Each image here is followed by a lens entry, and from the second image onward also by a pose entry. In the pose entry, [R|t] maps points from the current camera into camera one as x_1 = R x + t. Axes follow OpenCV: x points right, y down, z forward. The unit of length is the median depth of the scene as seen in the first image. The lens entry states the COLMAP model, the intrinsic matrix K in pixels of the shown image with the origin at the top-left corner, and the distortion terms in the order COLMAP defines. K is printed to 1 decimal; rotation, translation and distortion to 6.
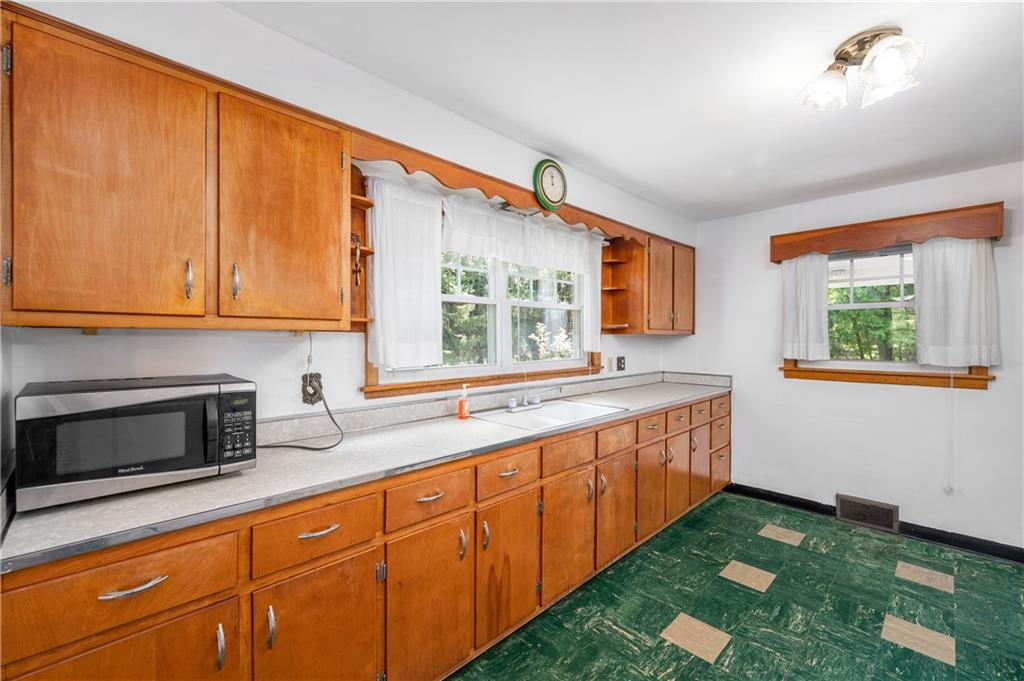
lens RADIAL K [[425.3, 0, 513.5], [0, 425.3, 340.6], [0, 0, 1]] dist [-0.000331, 0.000150]
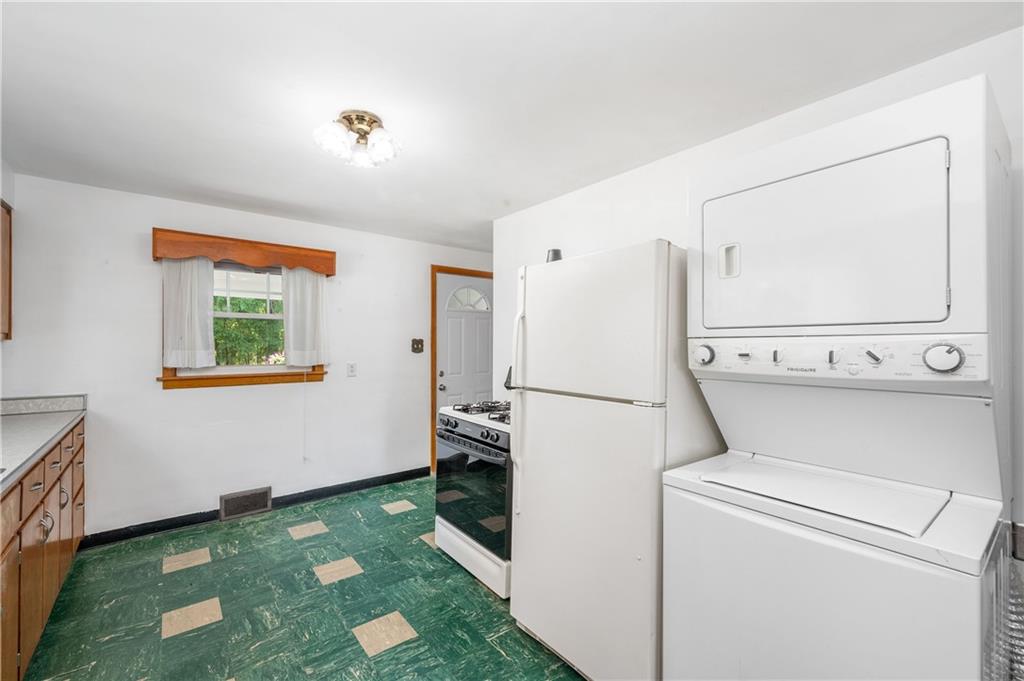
lens RADIAL K [[425.3, 0, 513.5], [0, 425.3, 340.6], [0, 0, 1]] dist [-0.000331, 0.000150]
pose [[0.093207, 0.007473, 0.995619, -0.240323], [0.005527, 0.999953, -0.008023, -0.004300], [-0.995631, 0.006250, 0.093161, 0.236182]]
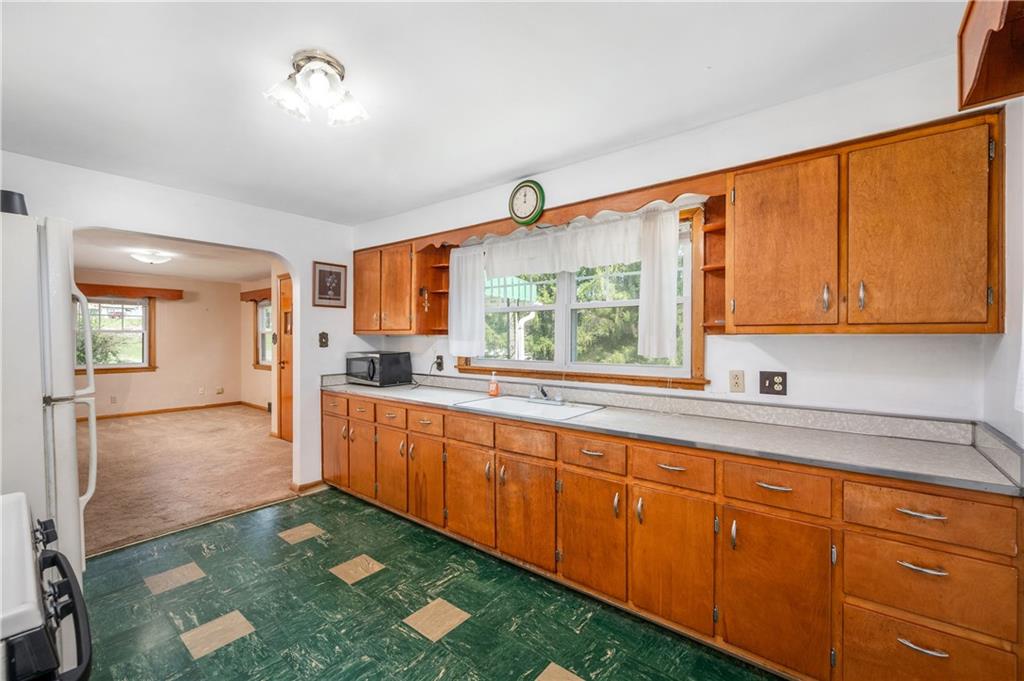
lens RADIAL K [[425.3, 0, 513.5], [0, 425.3, 340.6], [0, 0, 1]] dist [-0.000331, 0.000150]
pose [[0.119157, 0.005069, -0.992862, 1.098325], [-0.011000, 0.999932, 0.003784, -0.005689], [0.992814, 0.010470, 0.119205, 0.769401]]
